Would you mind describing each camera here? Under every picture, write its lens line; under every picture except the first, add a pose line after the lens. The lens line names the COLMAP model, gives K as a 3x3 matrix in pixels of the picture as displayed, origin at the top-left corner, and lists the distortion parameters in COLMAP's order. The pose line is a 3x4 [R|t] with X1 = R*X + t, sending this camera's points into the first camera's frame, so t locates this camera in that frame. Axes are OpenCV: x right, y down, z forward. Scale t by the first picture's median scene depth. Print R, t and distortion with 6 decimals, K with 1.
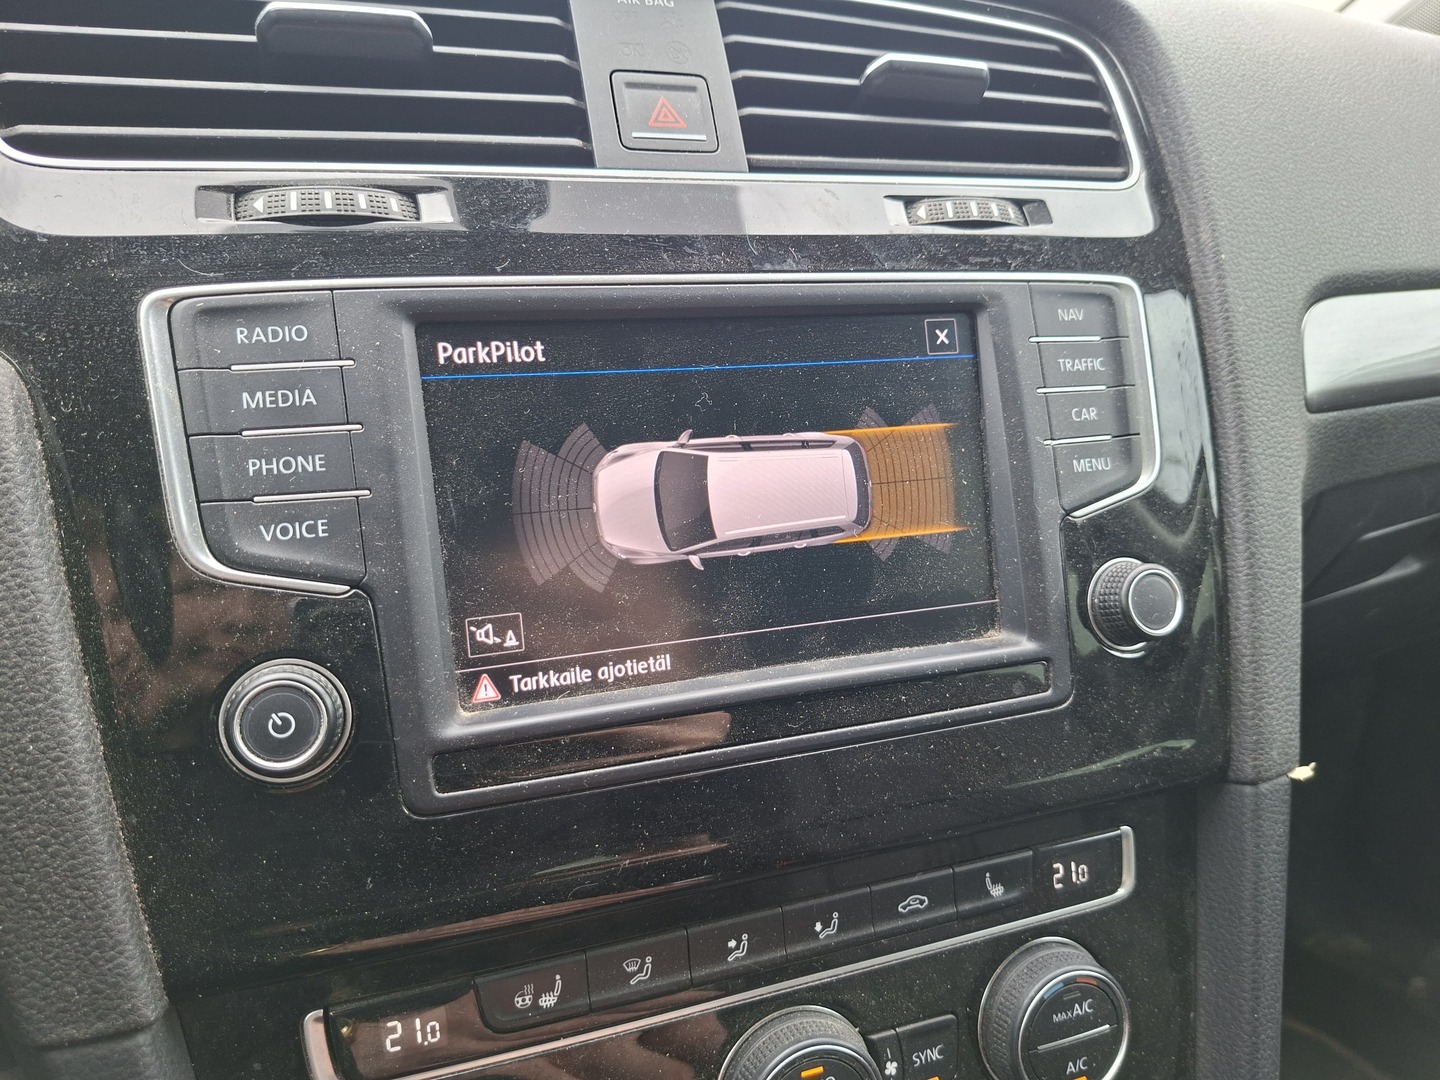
lens RADIAL K [[1029.4, 0, 713.1], [0, 1029.4, 531.6], [0, 0, 1]] dist [0.051244, -0.073068]
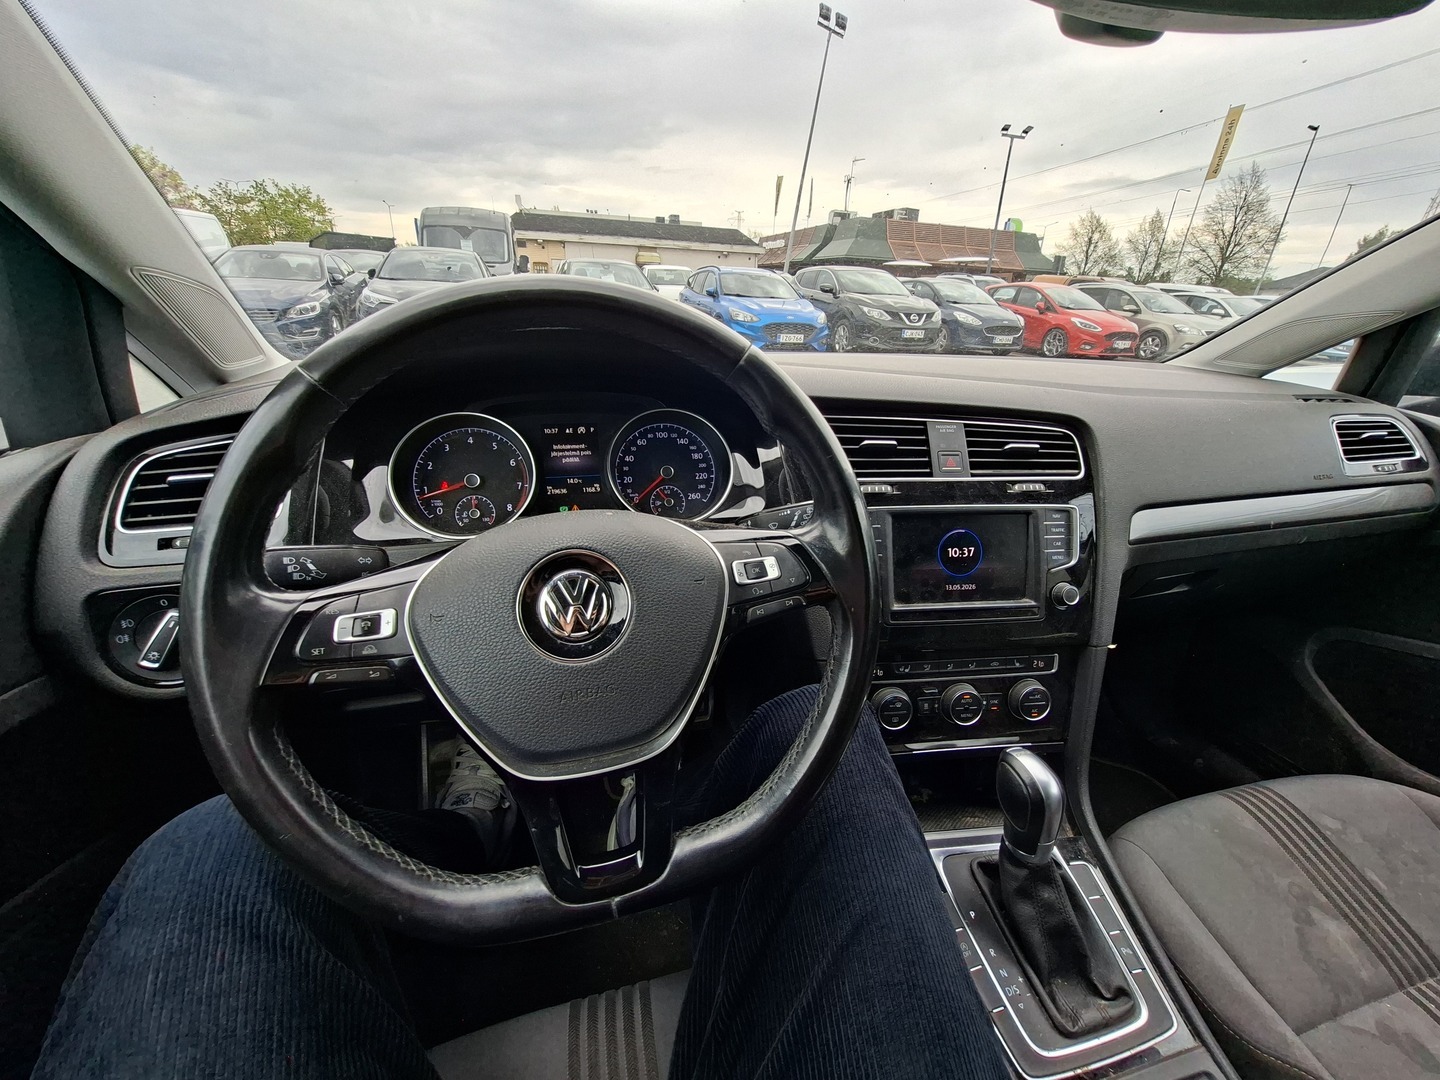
lens RADIAL K [[567.6, 0, 723.5], [0, 567.6, 535.9], [0, 0, 1]] dist [0.001467, -0.000911]
pose [[0.975305, 0.093161, -0.200254, -0.428588], [-0.083189, 0.994864, 0.057664, -0.167318], [0.204598, -0.039581, 0.978046, -1.312961]]
